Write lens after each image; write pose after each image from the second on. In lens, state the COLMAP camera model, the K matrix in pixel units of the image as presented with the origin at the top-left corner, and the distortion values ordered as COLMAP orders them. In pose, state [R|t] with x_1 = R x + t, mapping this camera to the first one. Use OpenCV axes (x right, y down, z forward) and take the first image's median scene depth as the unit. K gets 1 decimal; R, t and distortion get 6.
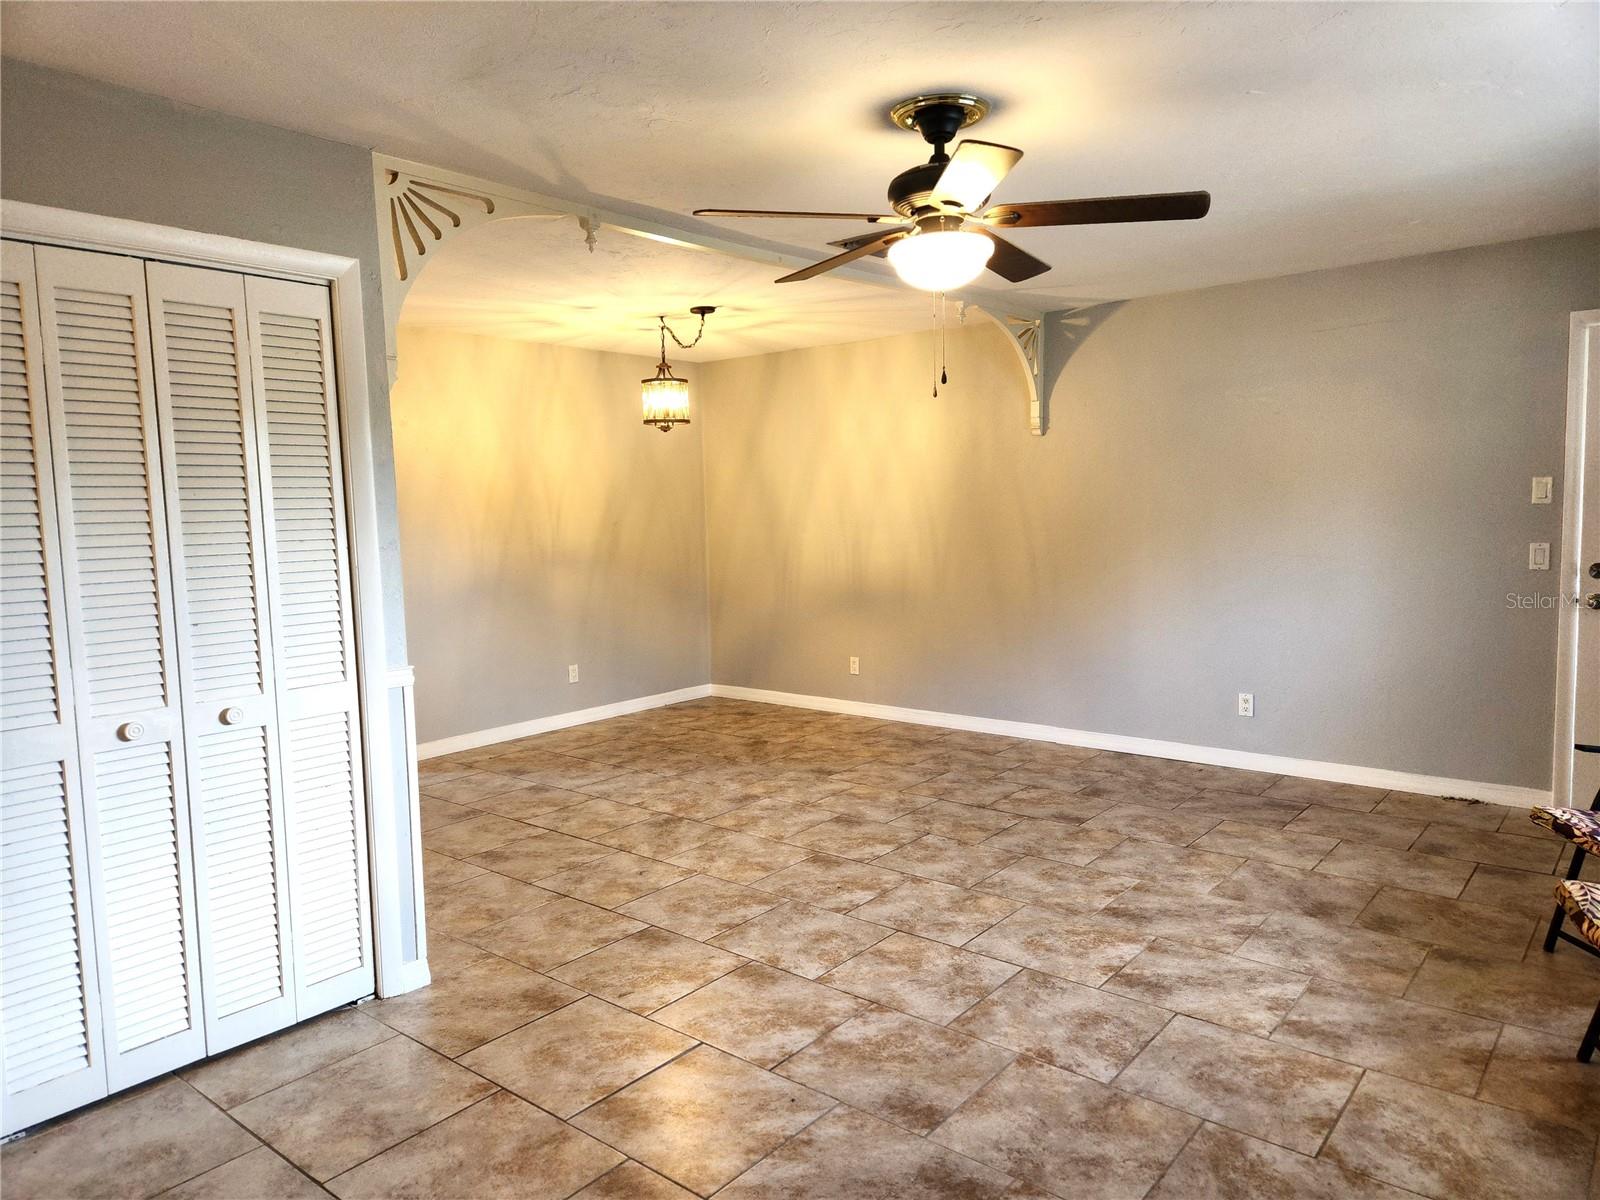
lens RADIAL K [[1067.8, 0, 799.4], [0, 1067.8, 590.9], [0, 0, 1]] dist [0.049732, -0.025382]
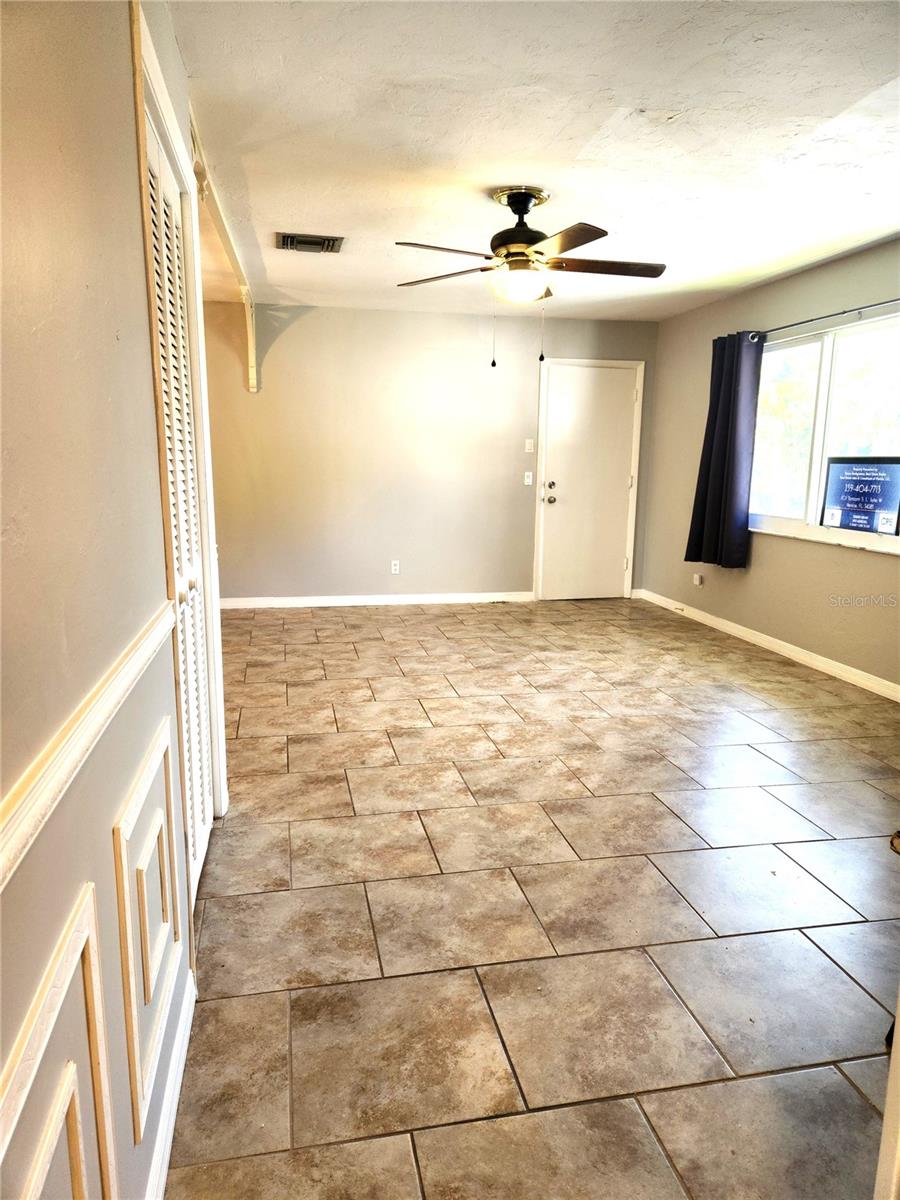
lens RADIAL K [[800.8, 0, 451.5], [0, 800.8, 606.1], [0, 0, 1]] dist [0.049732, -0.025382]
pose [[0.621242, -0.112770, 0.775462, -0.800337], [0.037300, 0.992725, 0.114483, 0.038014], [-0.782731, -0.042196, 0.620928, 0.207775]]
